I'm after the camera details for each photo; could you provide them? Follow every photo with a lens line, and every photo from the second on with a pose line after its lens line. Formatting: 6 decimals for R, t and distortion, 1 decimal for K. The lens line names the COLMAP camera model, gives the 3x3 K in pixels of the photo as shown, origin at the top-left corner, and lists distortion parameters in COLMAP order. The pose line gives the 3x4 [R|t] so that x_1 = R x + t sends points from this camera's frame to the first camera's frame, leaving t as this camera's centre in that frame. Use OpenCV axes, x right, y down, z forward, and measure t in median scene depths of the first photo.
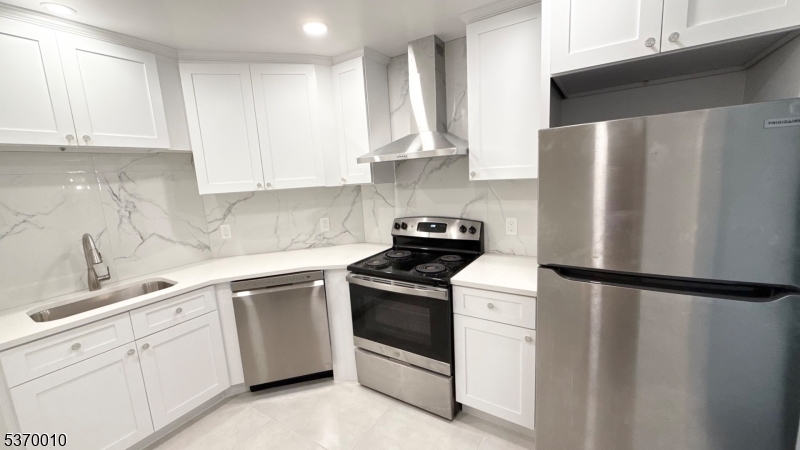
lens RADIAL K [[311.2, 0, 399.6], [0, 311.2, 224.3], [0, 0, 1]] dist [0.000875, 0.000170]
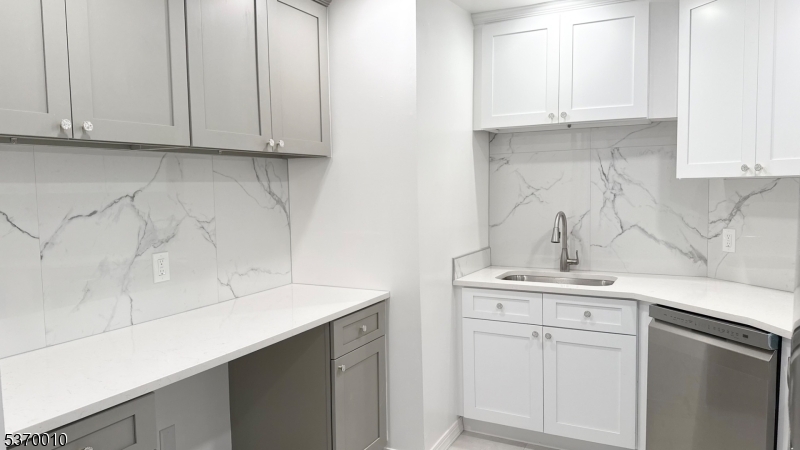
lens RADIAL K [[562.1, 0, 398.8], [0, 562.1, 225.8], [0, 0, 1]] dist [-0.001414, -0.002530]
pose [[0.096596, 0.129216, -0.986900, 0.593941], [-0.145411, 0.982731, 0.114438, -0.046177], [0.984645, 0.132452, 0.113717, 0.256967]]
